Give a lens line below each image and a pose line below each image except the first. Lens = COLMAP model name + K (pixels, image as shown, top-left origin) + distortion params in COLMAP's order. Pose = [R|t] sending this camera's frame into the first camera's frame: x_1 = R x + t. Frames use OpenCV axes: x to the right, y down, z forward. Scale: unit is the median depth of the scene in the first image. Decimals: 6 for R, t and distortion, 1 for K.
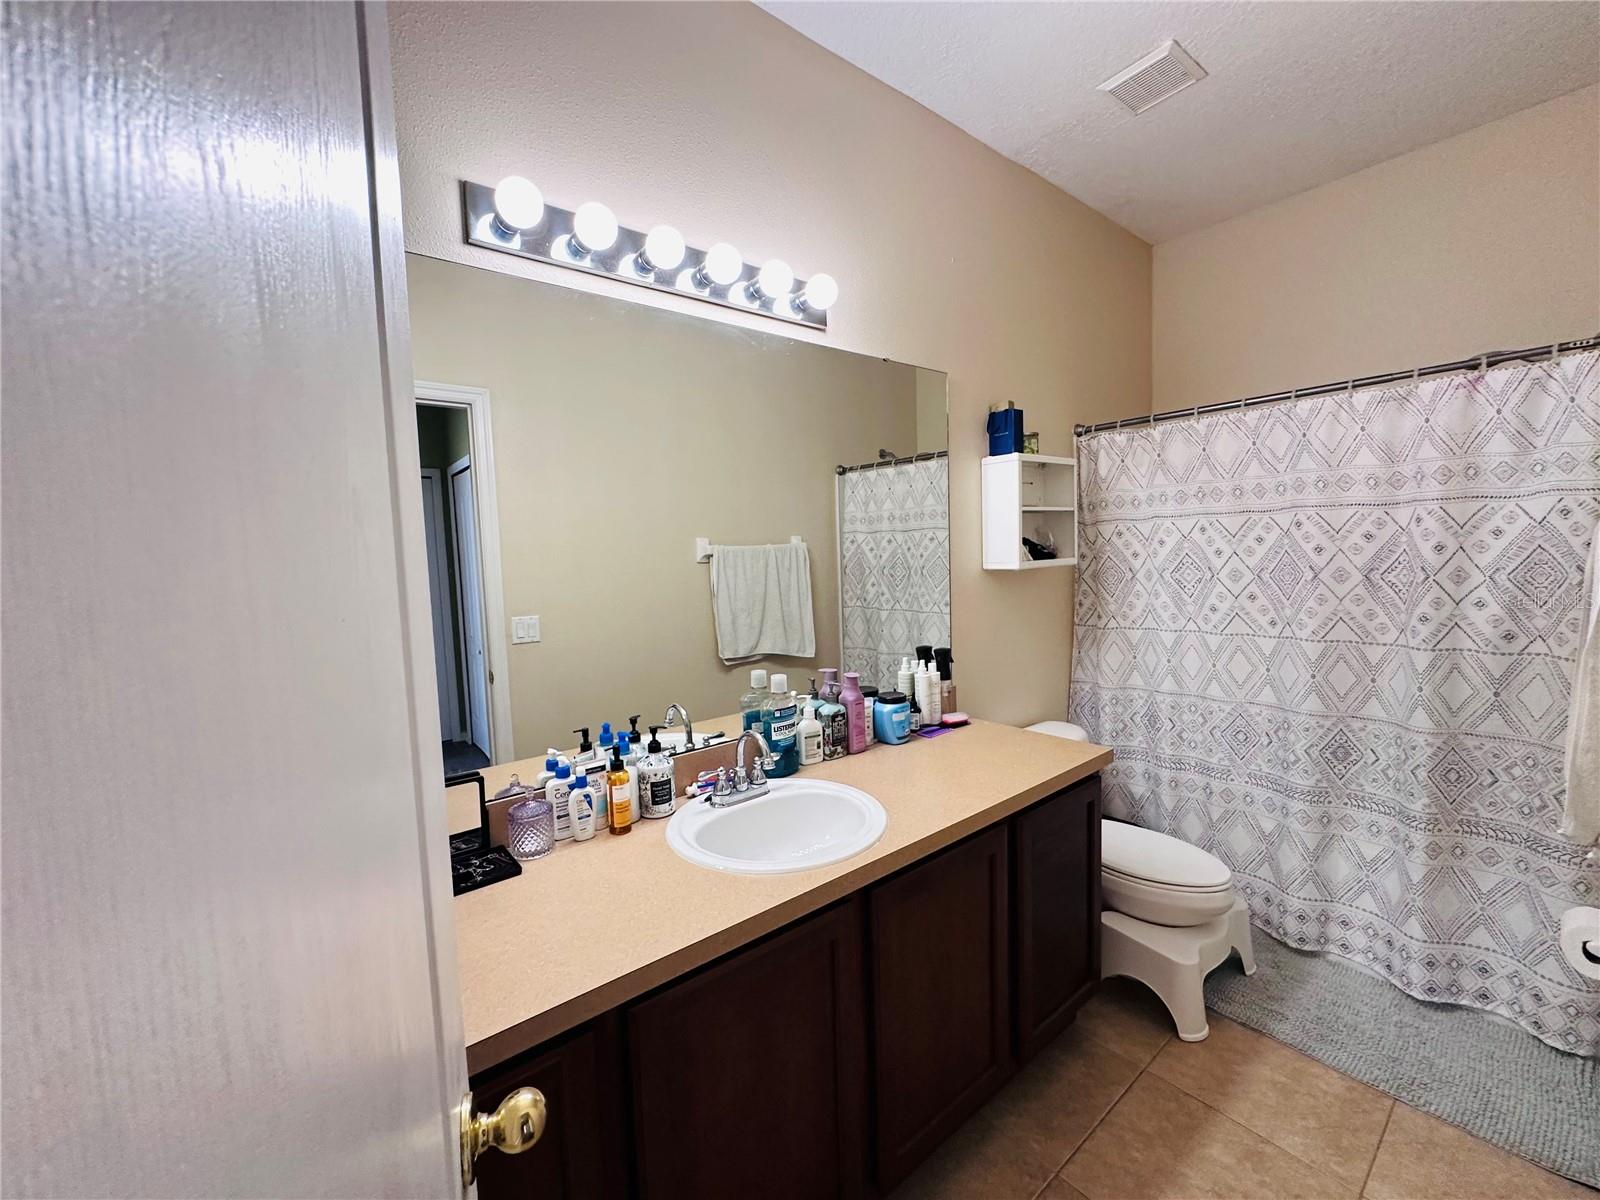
lens RADIAL K [[638.9, 0, 800.0], [0, 638.9, 600.0], [0, 0, 1]] dist [-0.007679, 0.002212]
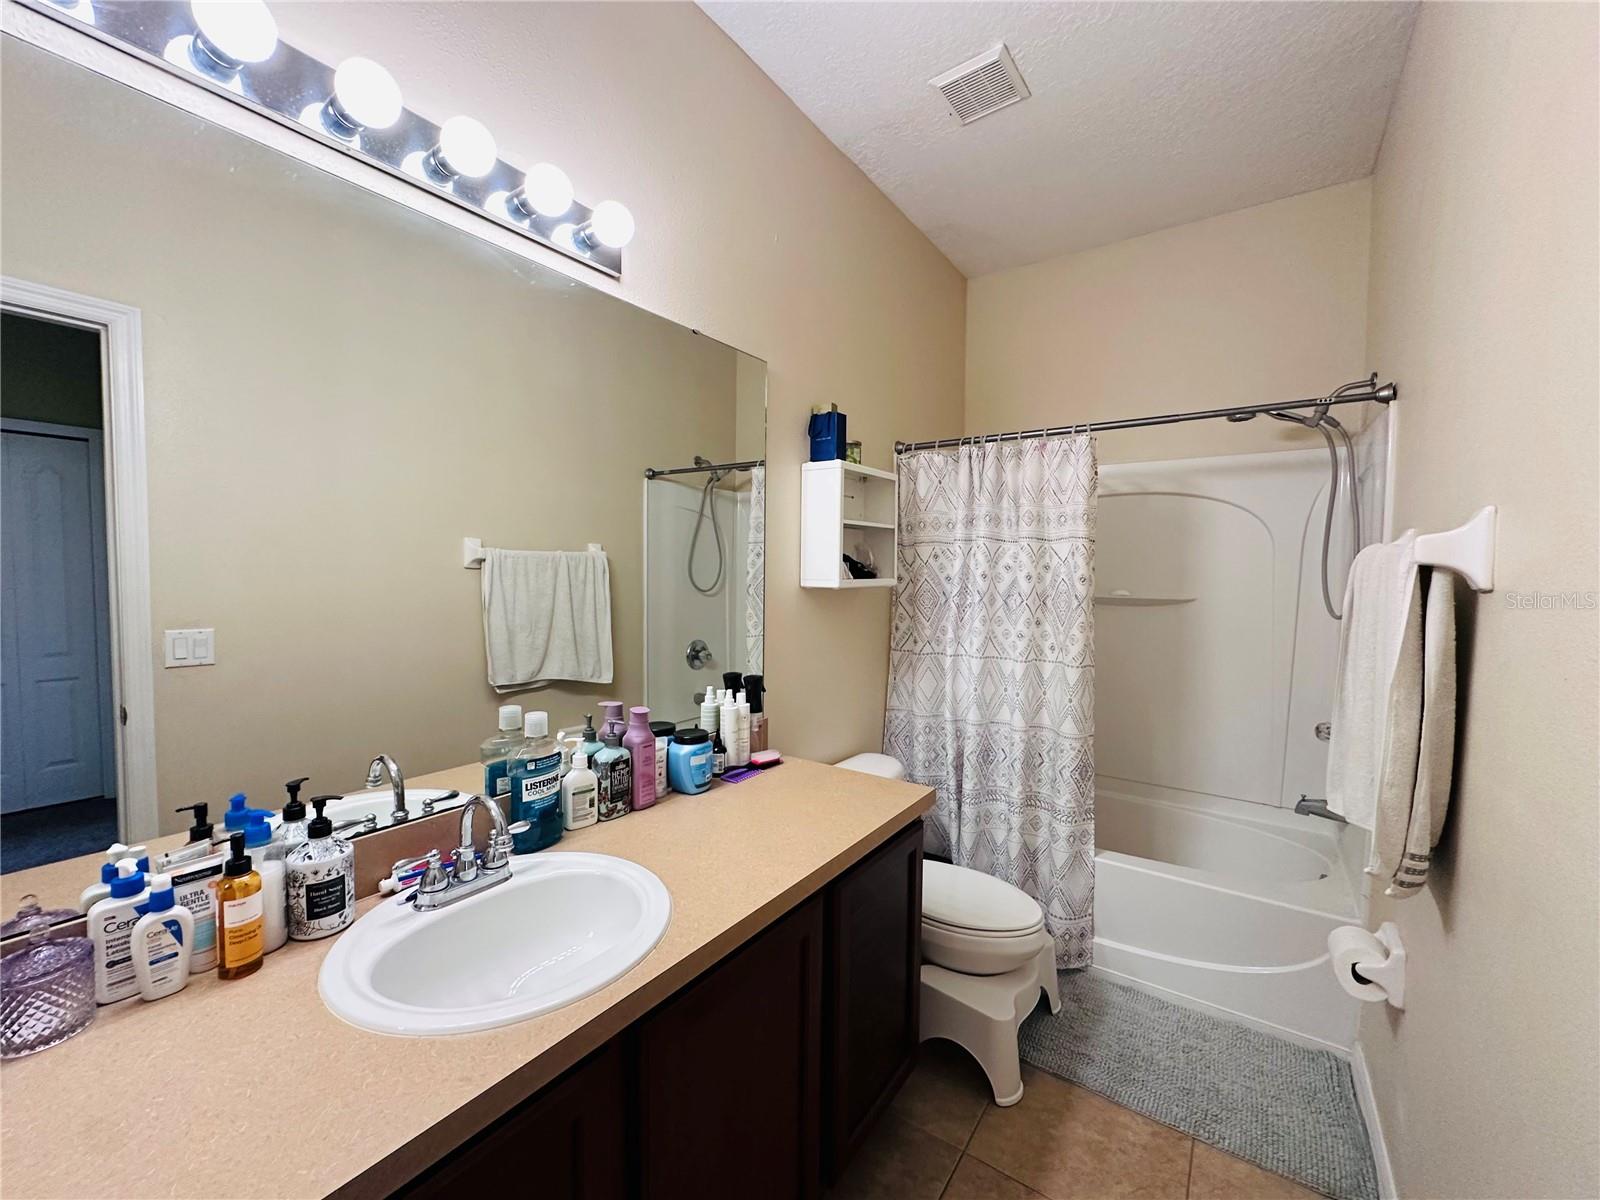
lens RADIAL K [[638.9, 0, 800.0], [0, 638.9, 600.0], [0, 0, 1]] dist [-0.007679, 0.002212]
pose [[0.960116, 0.032775, 0.277674, 0.045997], [-0.023224, 0.999022, -0.037617, 0.005375], [-0.278636, 0.029668, 0.959938, 0.171317]]
